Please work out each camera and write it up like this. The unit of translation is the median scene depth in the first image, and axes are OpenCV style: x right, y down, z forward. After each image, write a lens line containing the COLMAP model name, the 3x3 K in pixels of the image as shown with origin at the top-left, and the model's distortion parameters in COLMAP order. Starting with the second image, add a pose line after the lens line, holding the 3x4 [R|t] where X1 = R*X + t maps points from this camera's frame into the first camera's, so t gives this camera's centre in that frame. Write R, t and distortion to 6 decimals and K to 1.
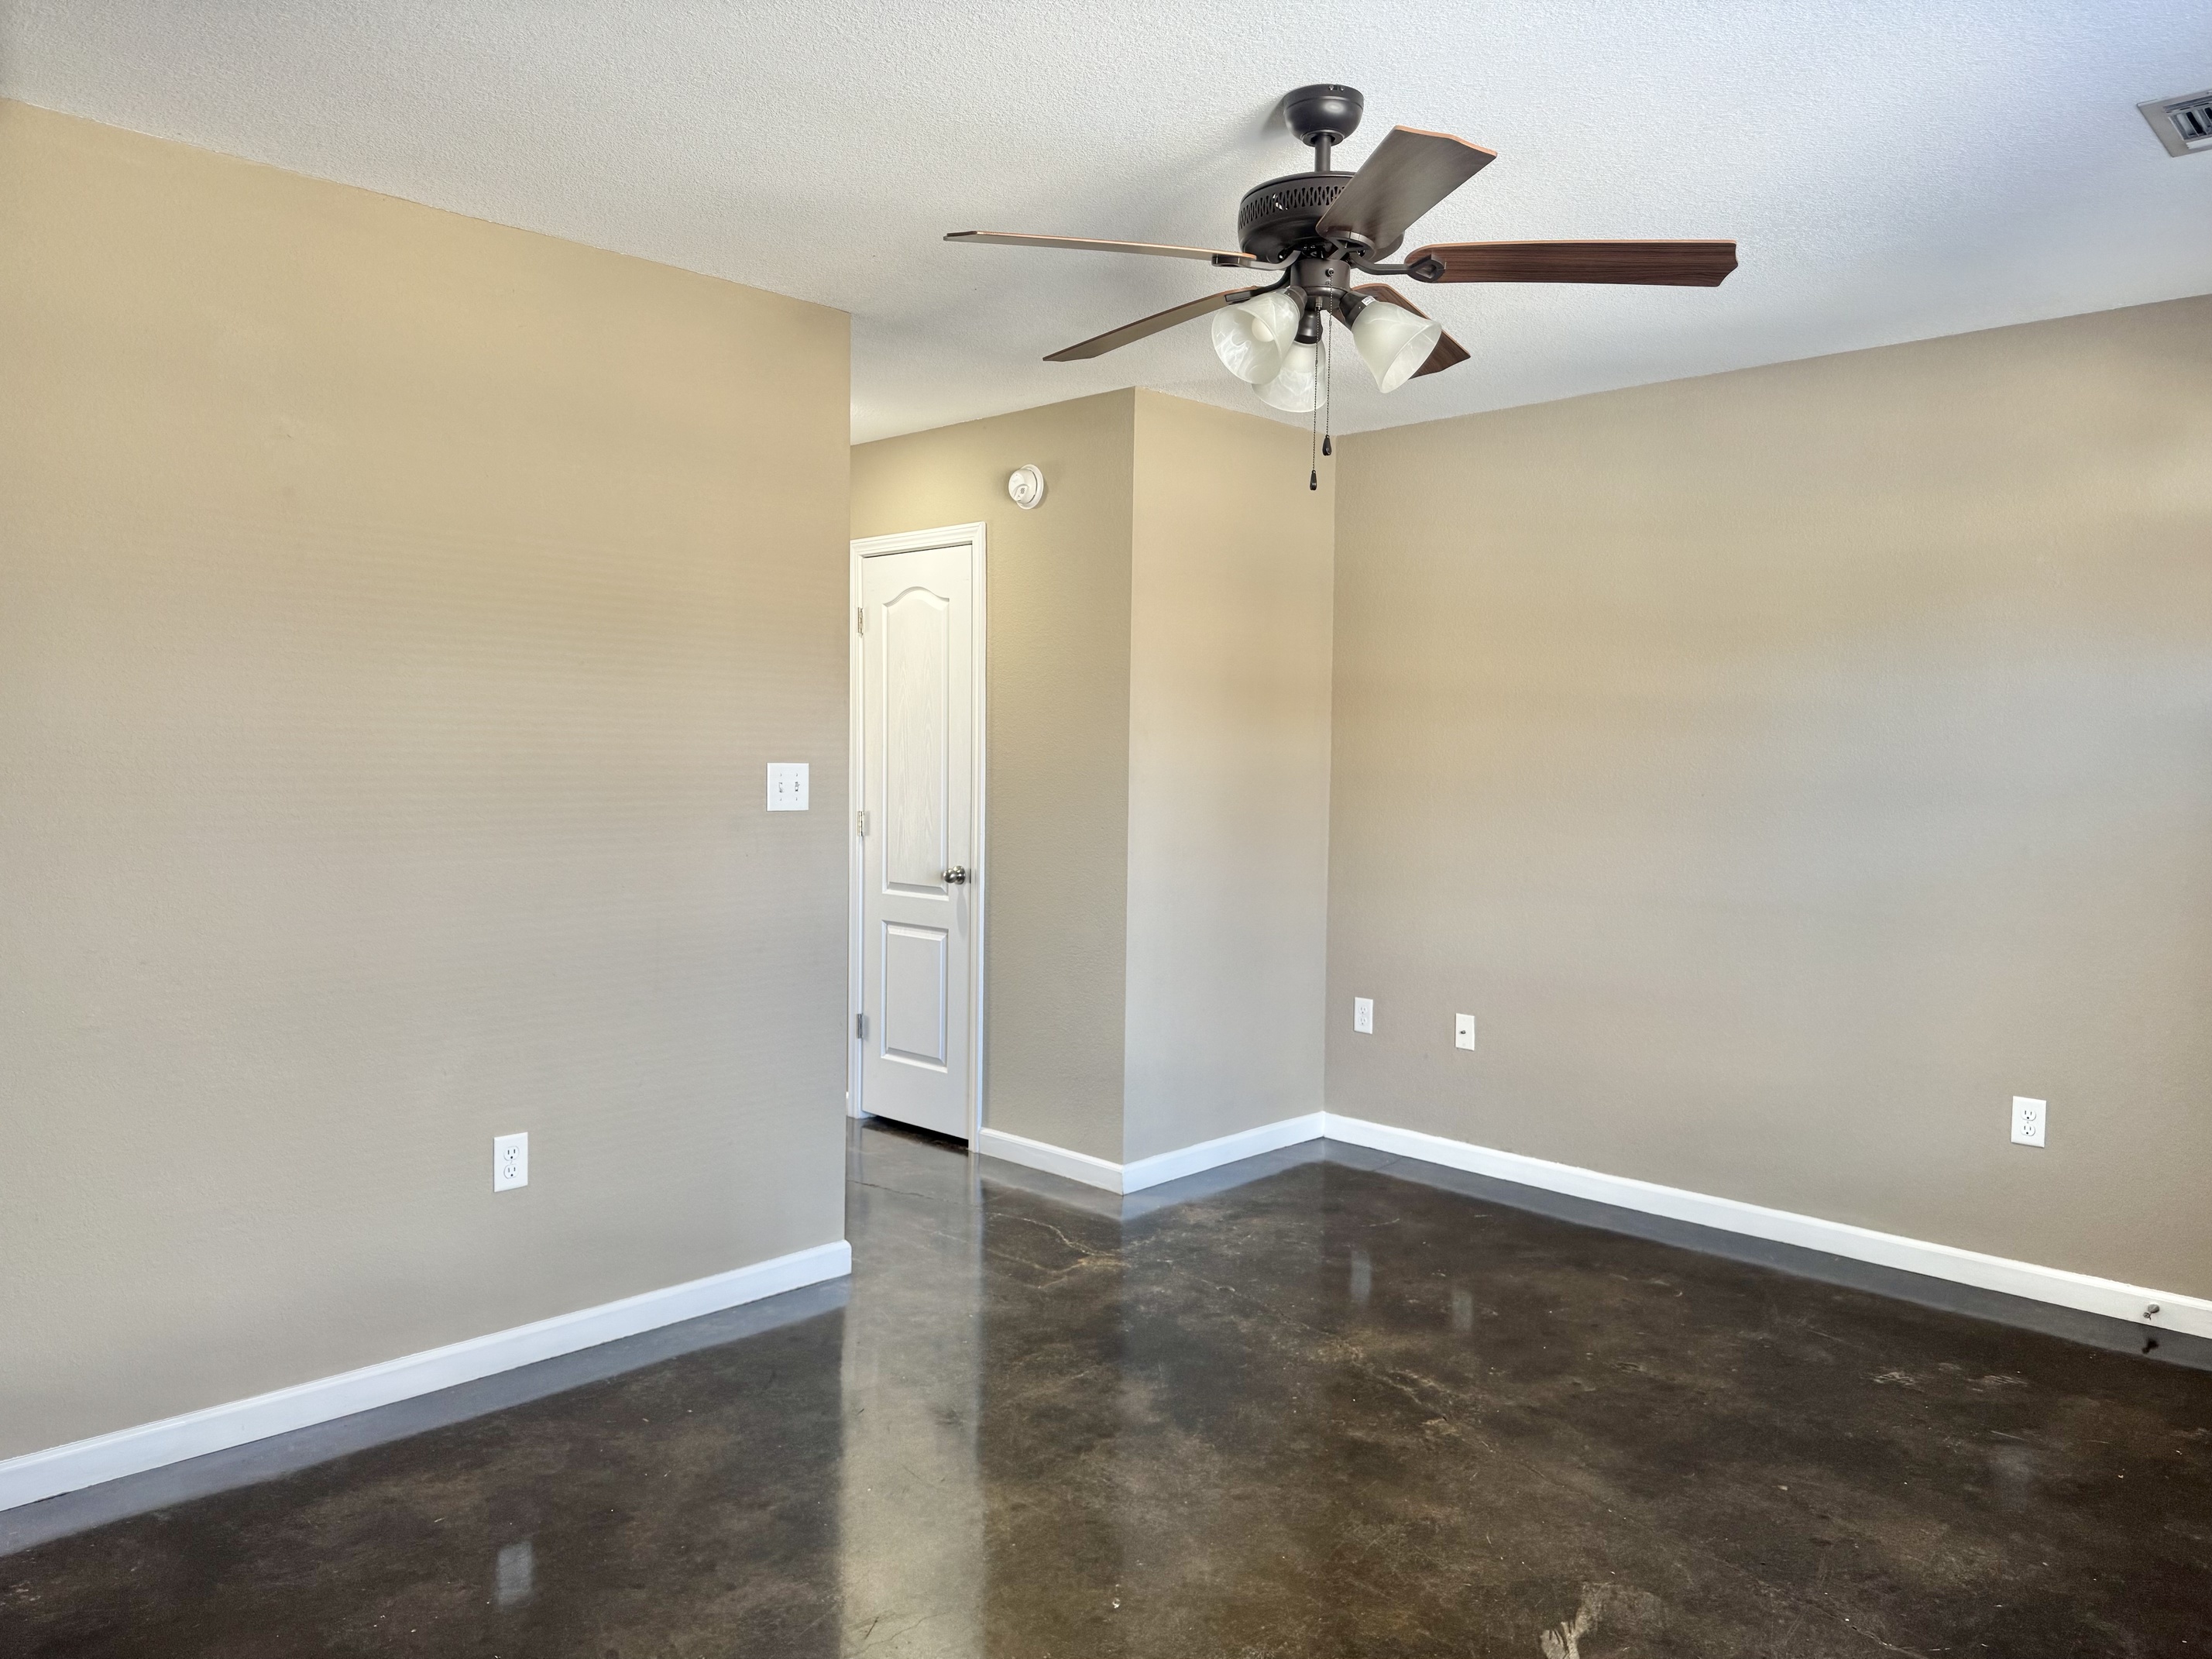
lens RADIAL K [[1569.7, 0, 1106.0], [0, 1569.7, 829.5], [0, 0, 1]] dist [0.091150, -0.114038]
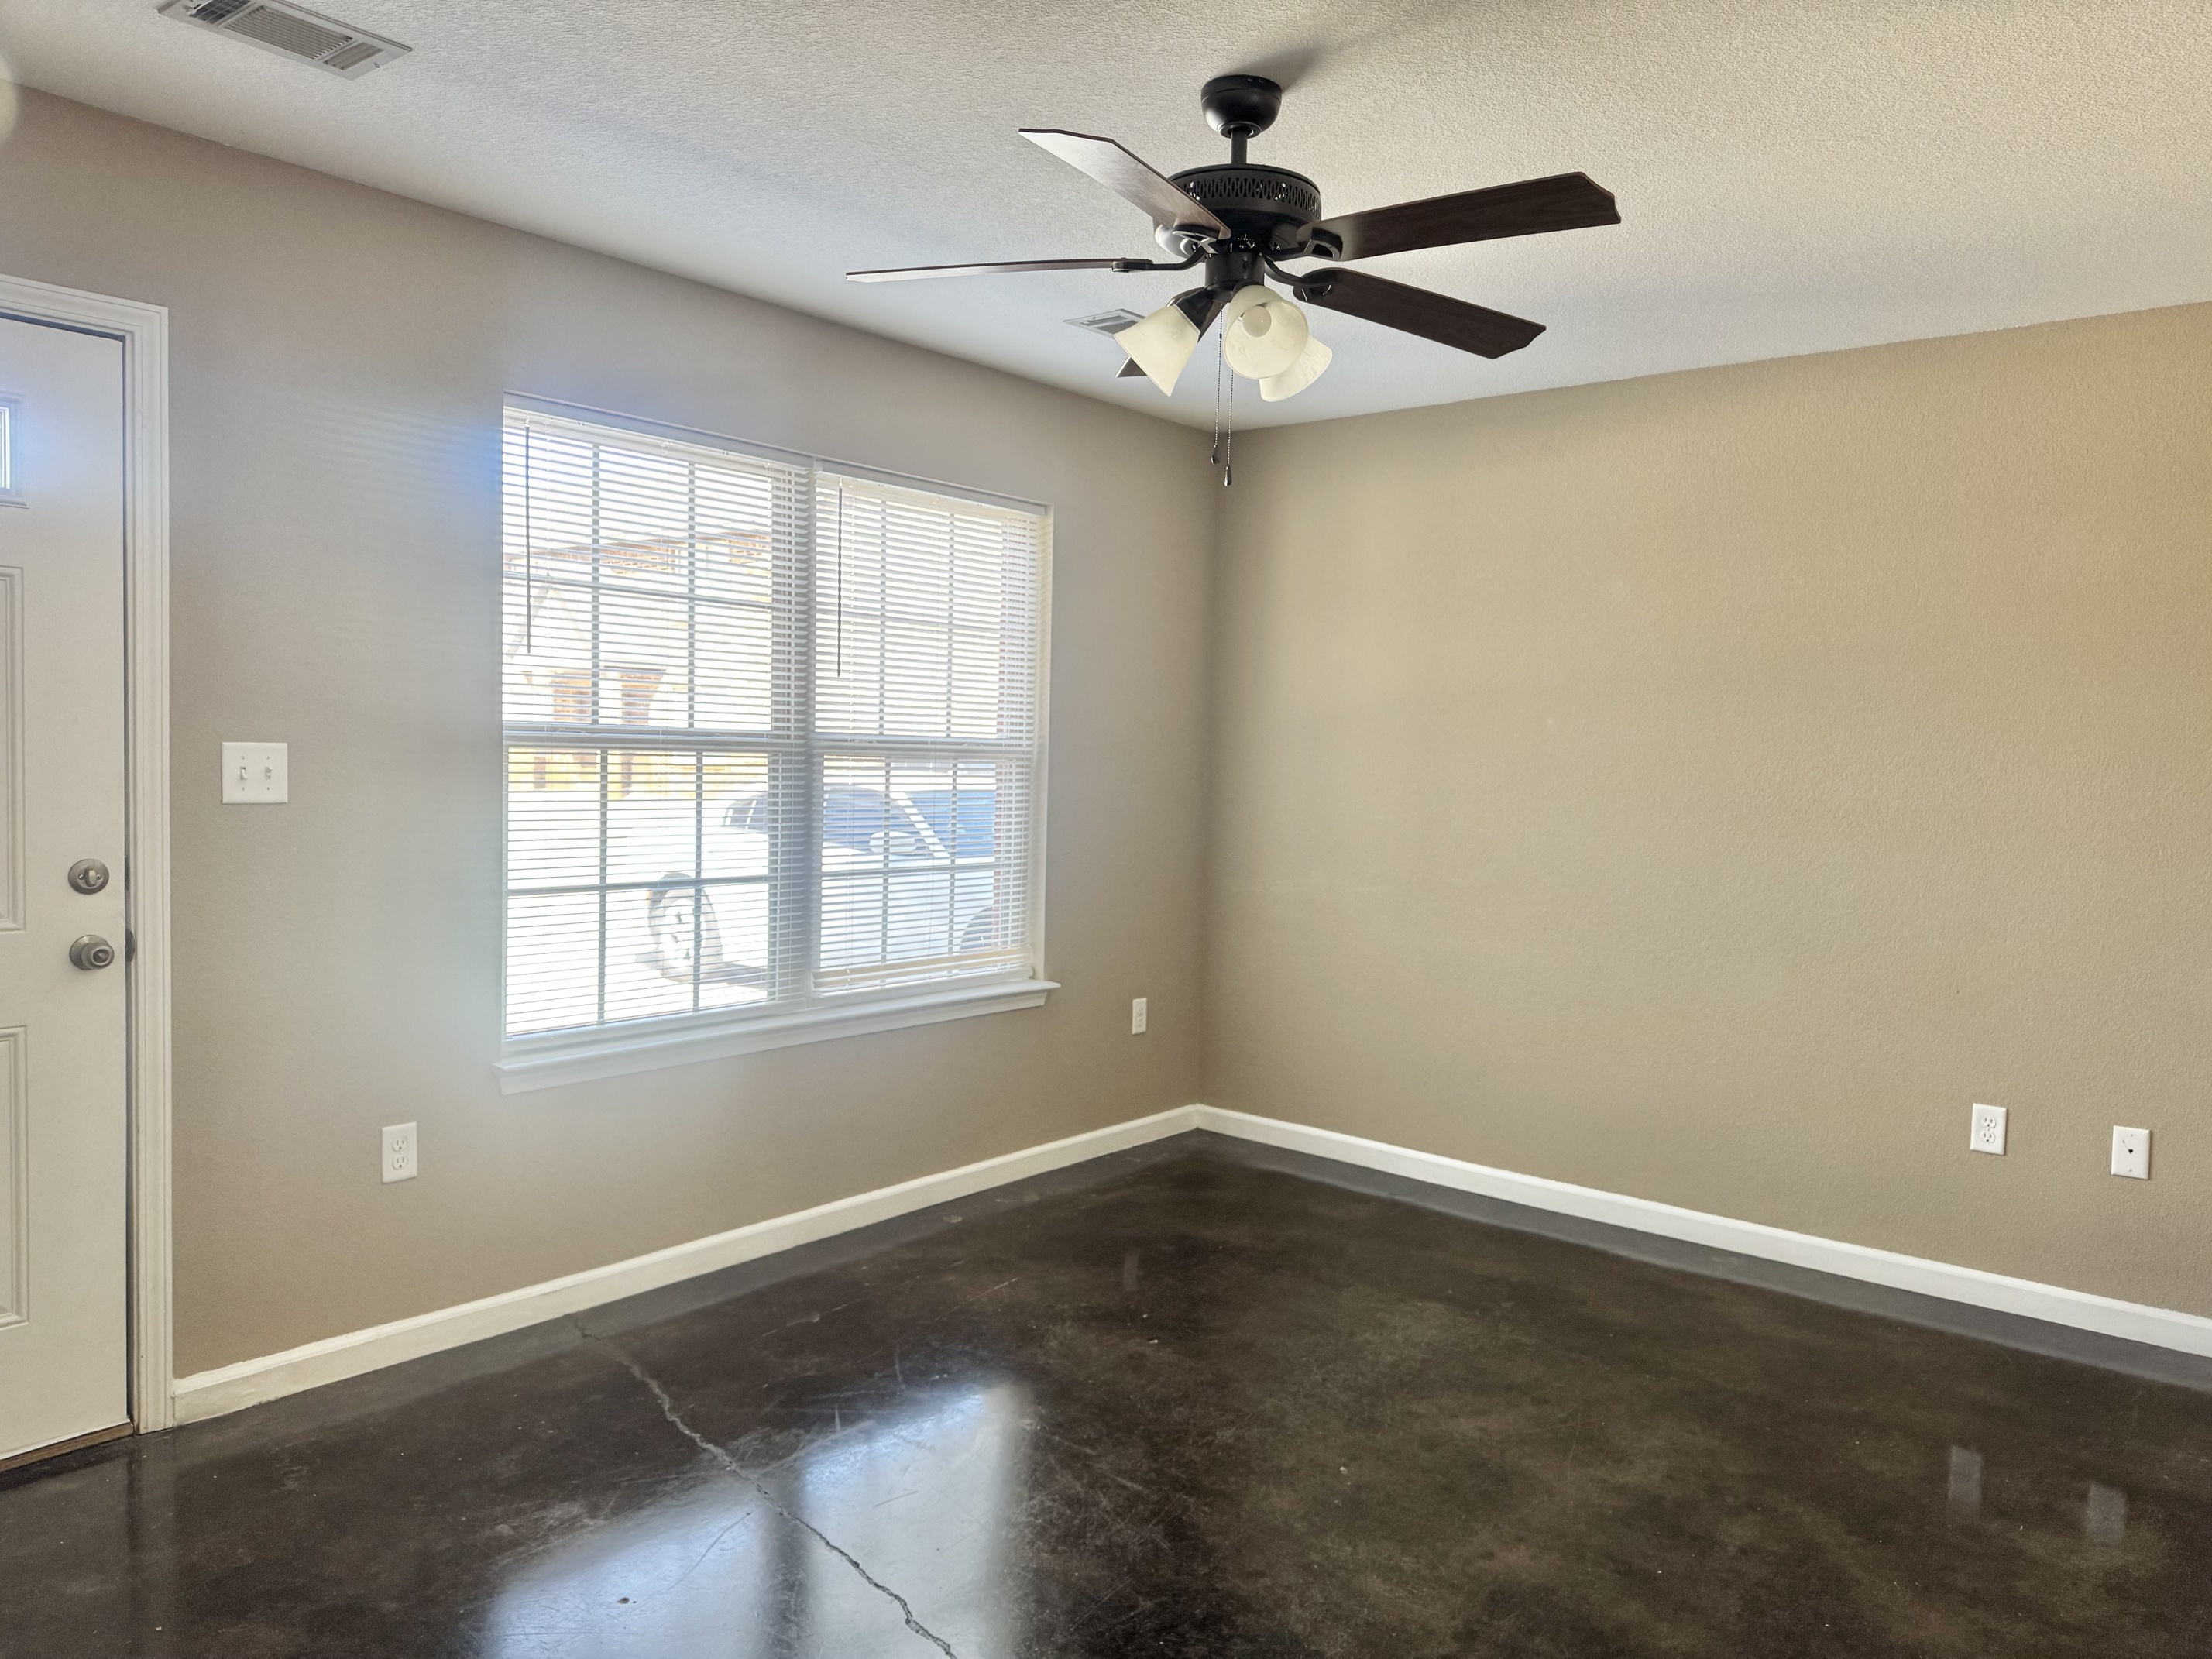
lens RADIAL K [[1569.7, 0, 1106.0], [0, 1569.7, 829.5], [0, 0, 1]] dist [0.091150, -0.114038]
pose [[-0.996007, -0.030327, -0.083962, 0.247151], [-0.038908, 0.993968, 0.102532, -0.088767], [0.080346, 0.105390, -0.991180, 1.755348]]
